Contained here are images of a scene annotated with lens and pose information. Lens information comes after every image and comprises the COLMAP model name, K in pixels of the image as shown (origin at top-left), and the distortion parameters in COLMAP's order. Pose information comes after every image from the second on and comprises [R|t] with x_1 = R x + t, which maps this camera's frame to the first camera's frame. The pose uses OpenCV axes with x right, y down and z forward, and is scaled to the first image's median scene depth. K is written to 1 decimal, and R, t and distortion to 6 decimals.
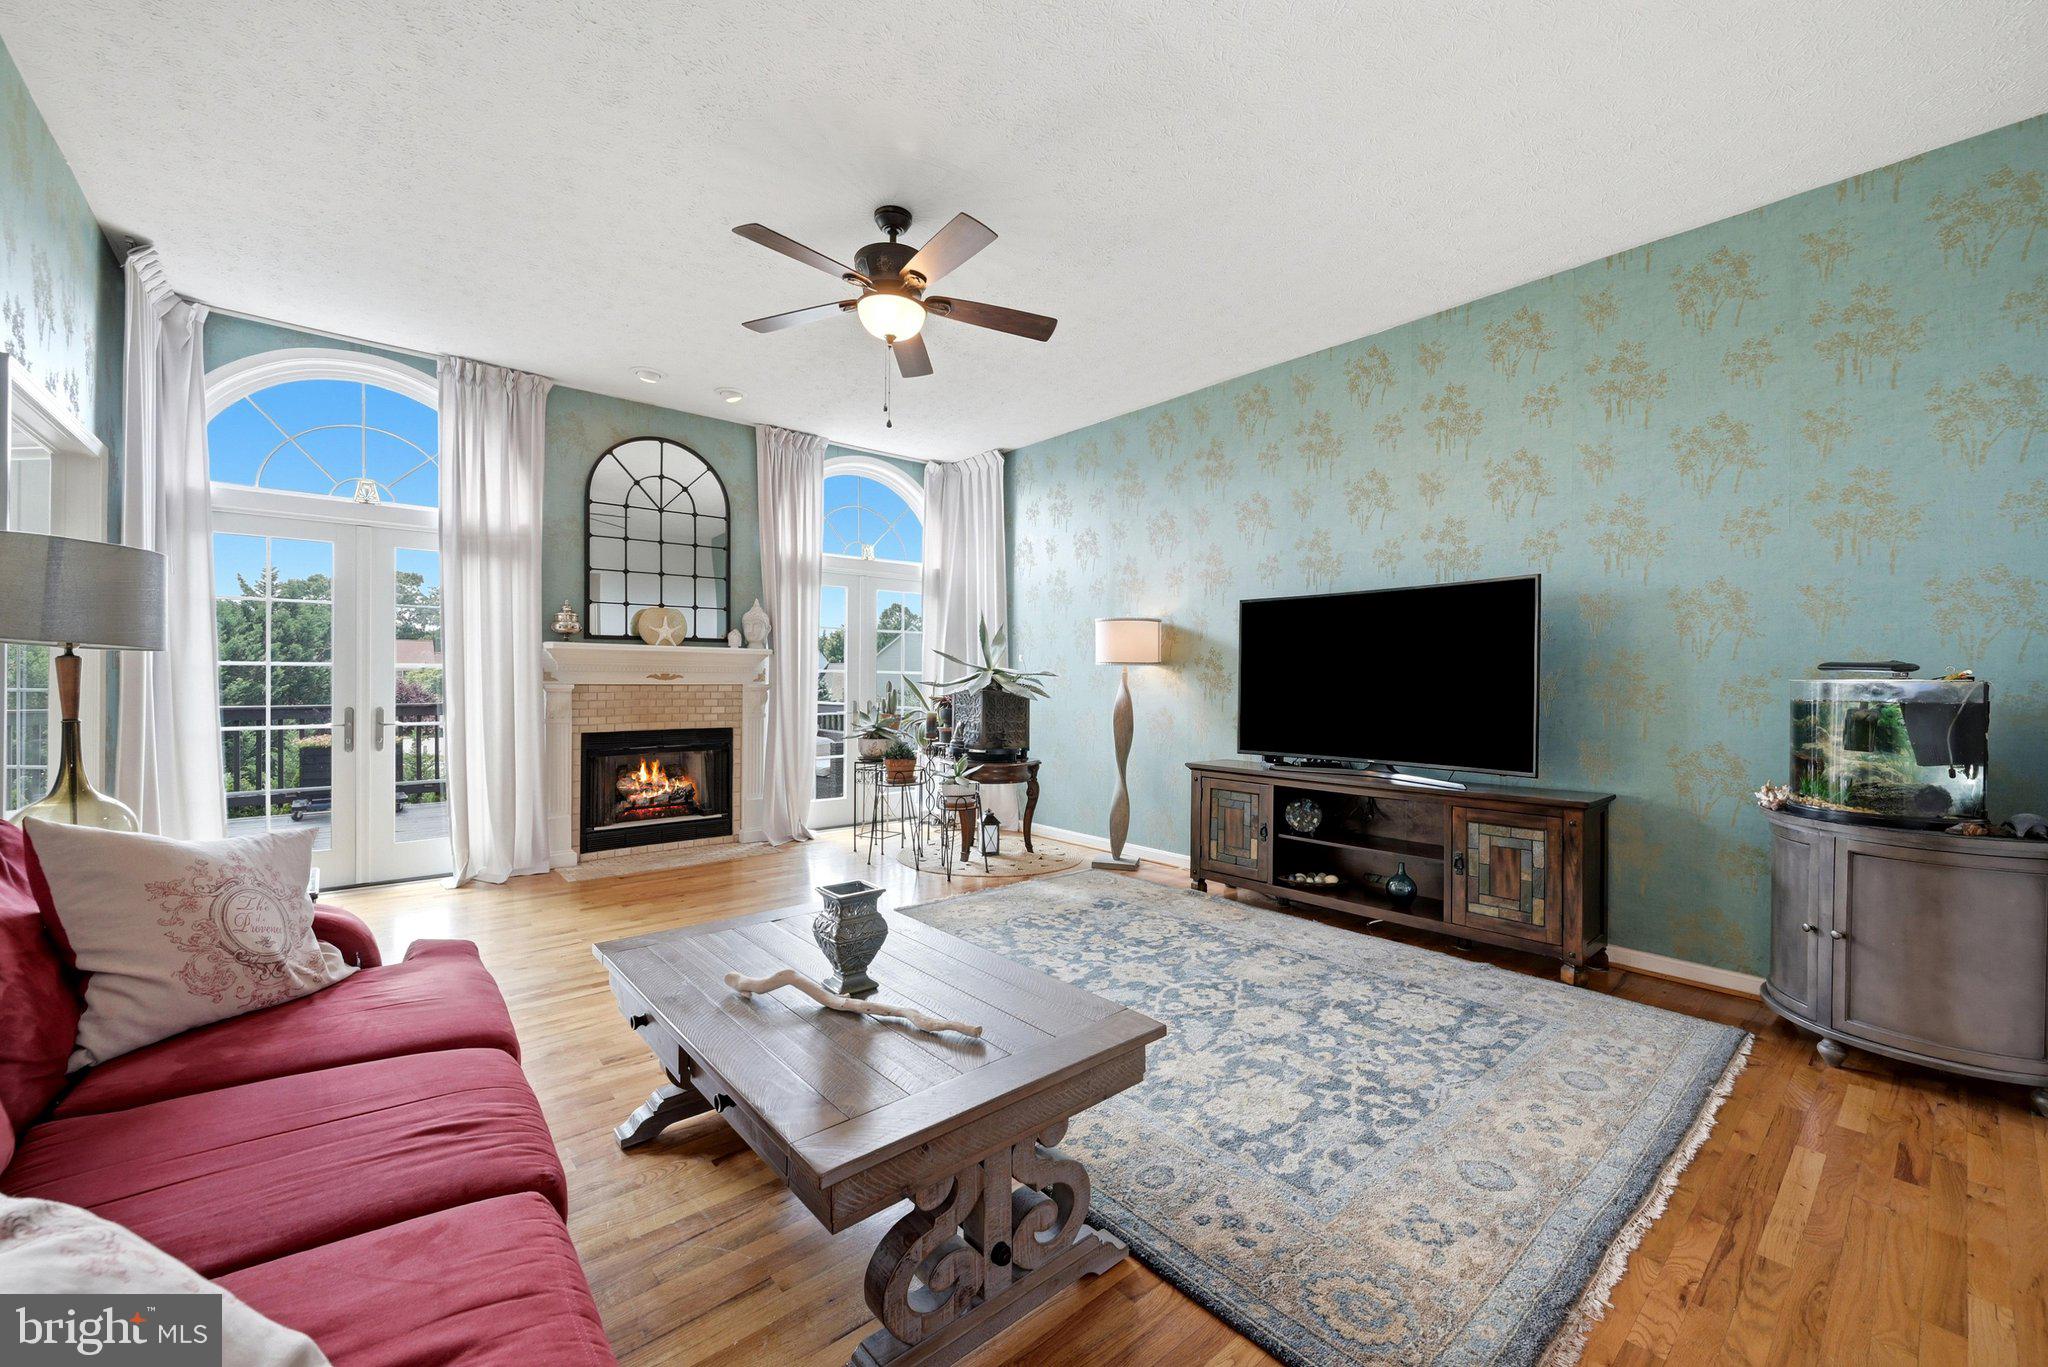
lens RADIAL K [[801.2, 0, 1022.2], [0, 801.2, 681.2], [0, 0, 1]] dist [-0.000065, -0.000297]
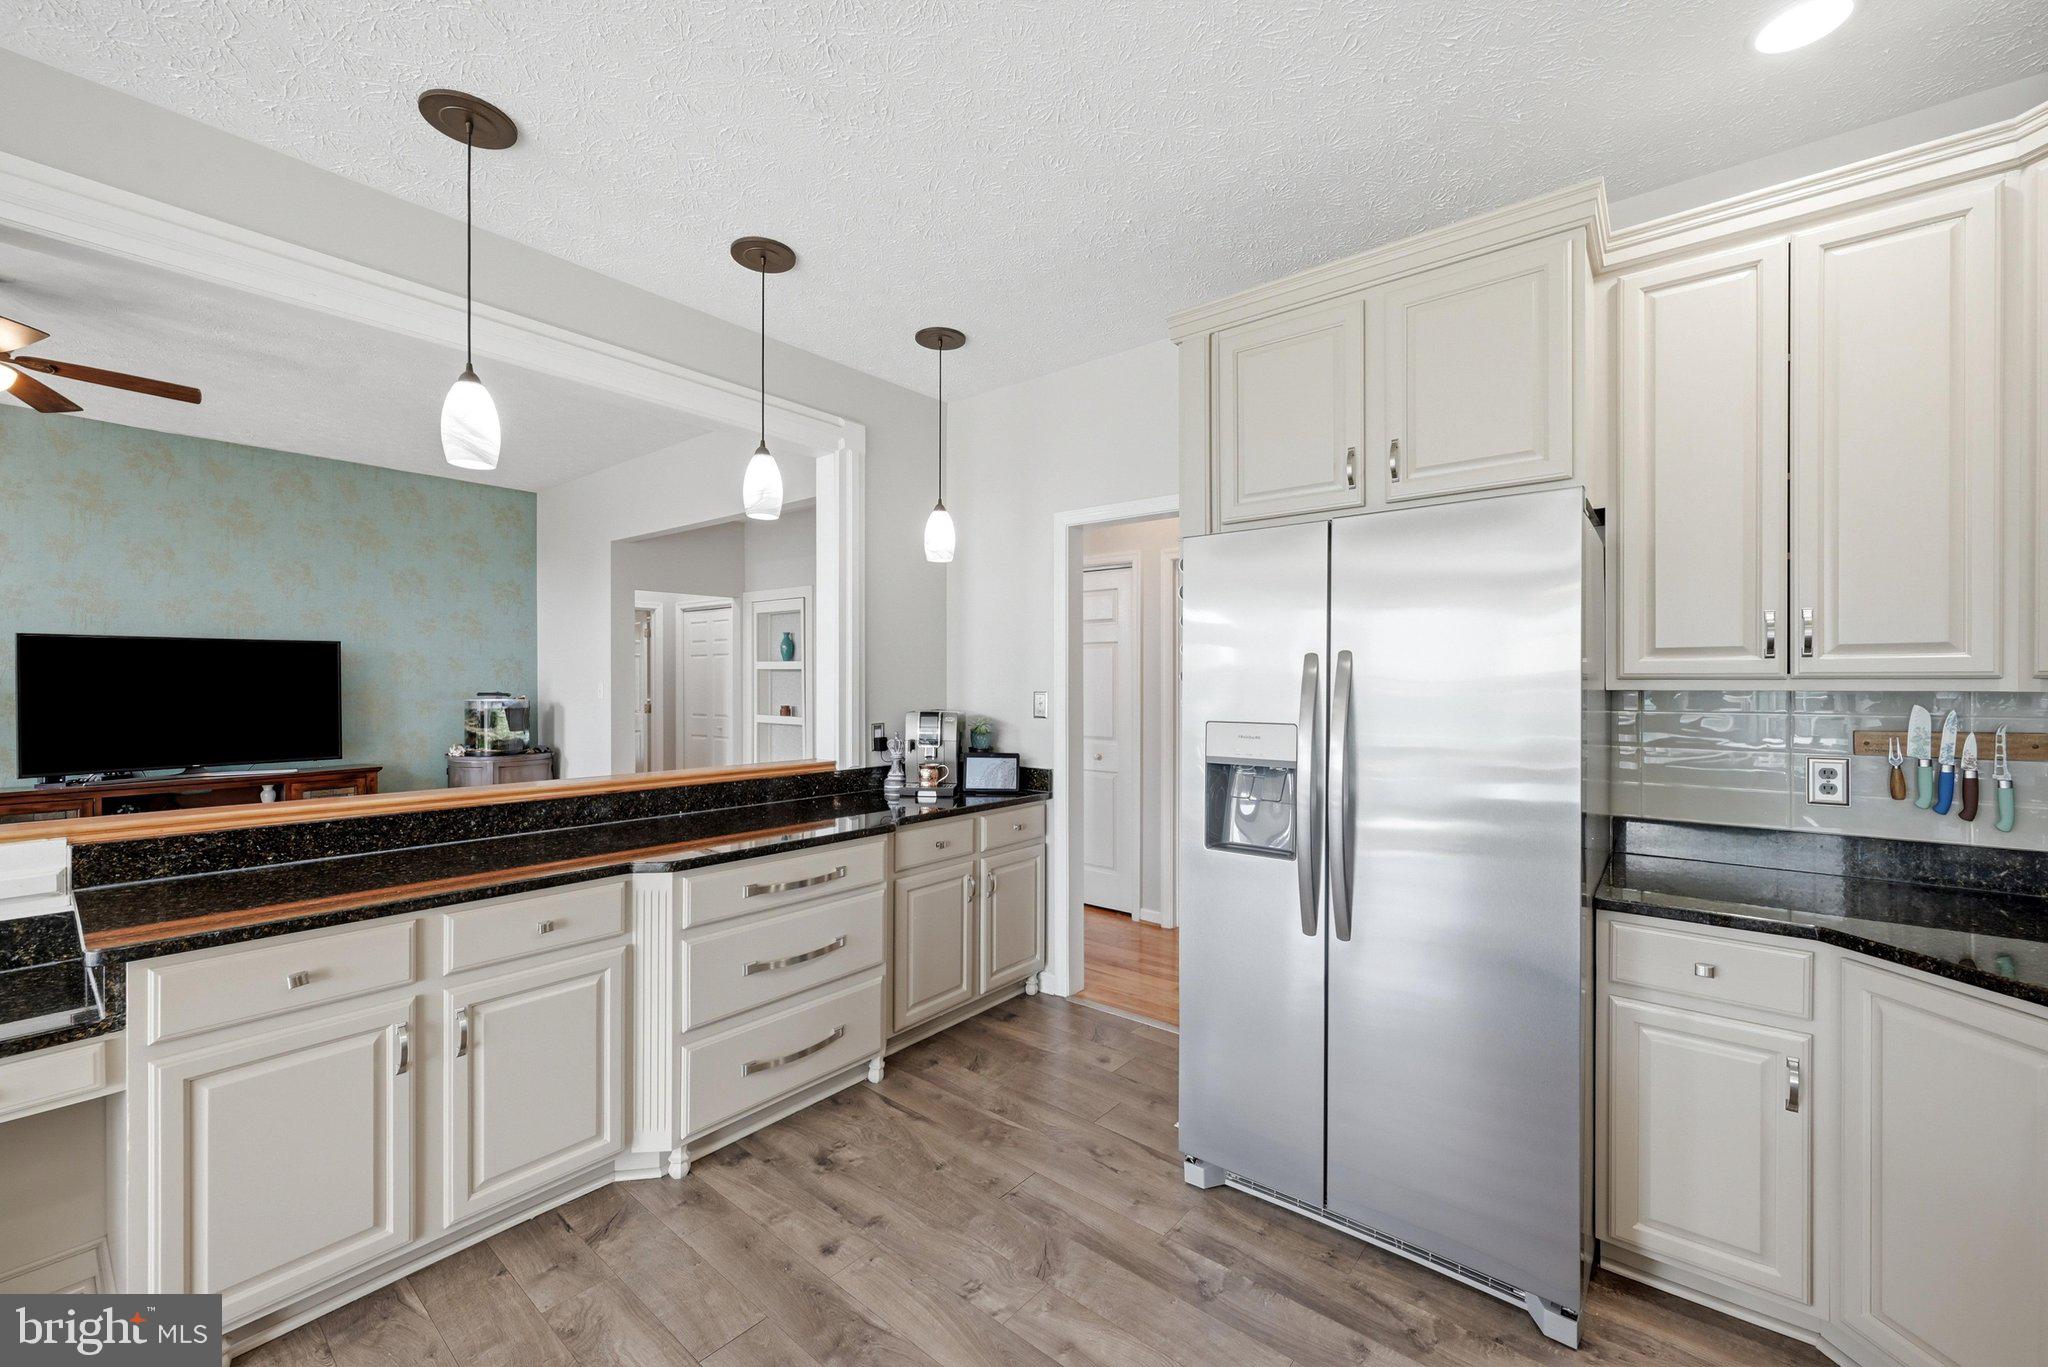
lens RADIAL K [[801.2, 0, 1022.2], [0, 801.2, 681.2], [0, 0, 1]] dist [-0.000065, -0.000297]
pose [[-0.181029, -0.008009, 0.983445, -1.145383], [0.002727, 0.999959, 0.008645, -0.050041], [-0.983474, 0.004247, -0.181000, -0.120140]]
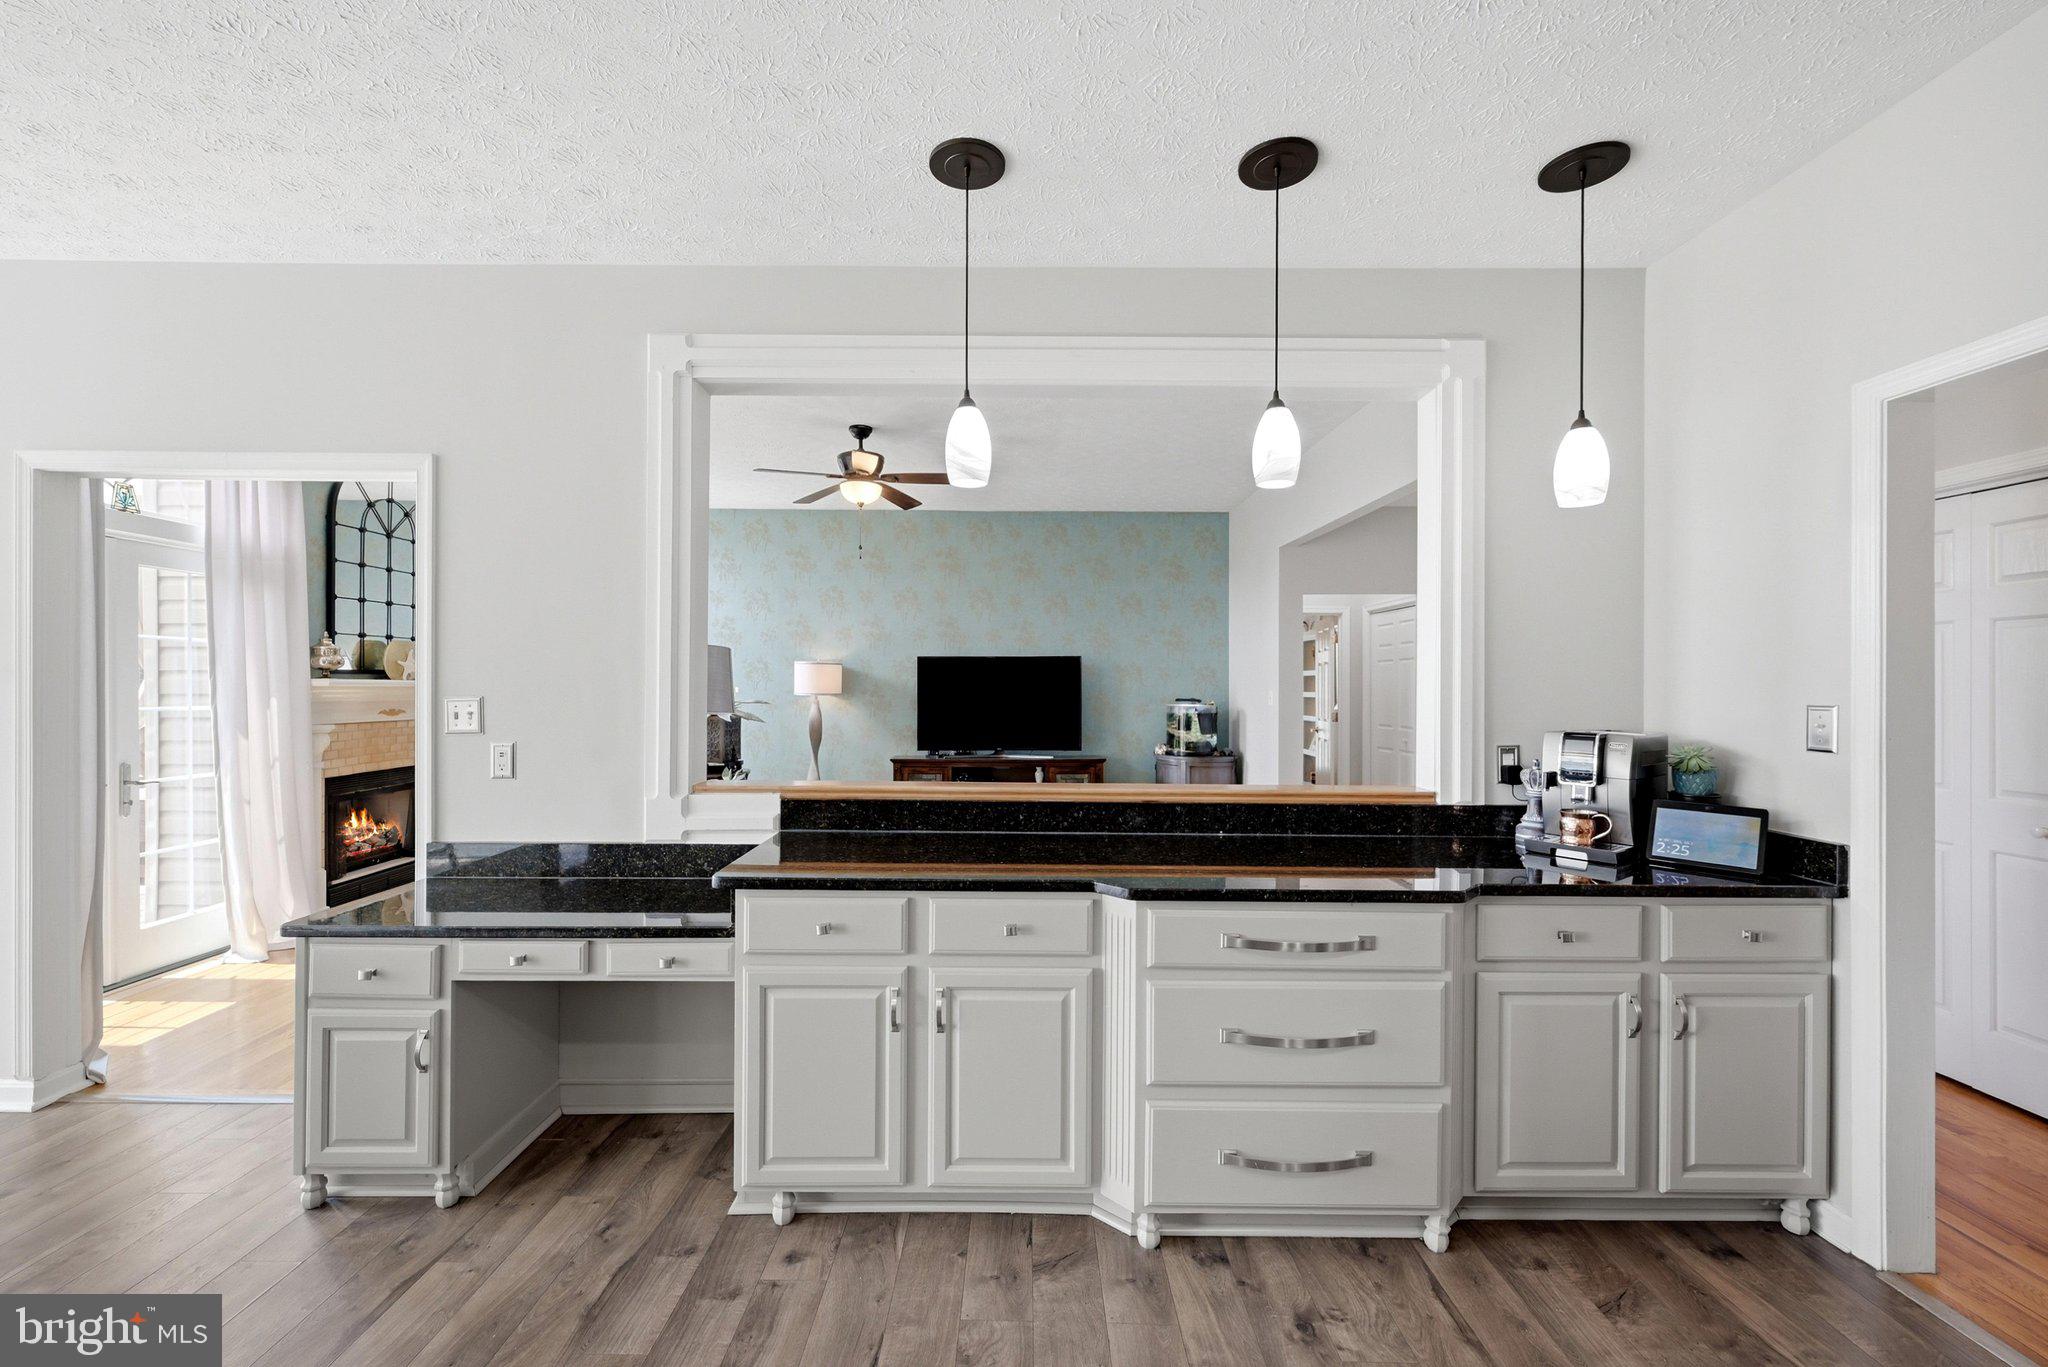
lens RADIAL K [[815.2, 0, 1021.1], [0, 815.2, 686.4], [0, 0, 1]] dist [-0.000444, -0.000230]
pose [[0.644811, -0.003926, 0.764332, -0.983719], [0.005894, 0.999983, 0.000163, -0.045517], [-0.764319, 0.004400, 0.644823, -0.254083]]
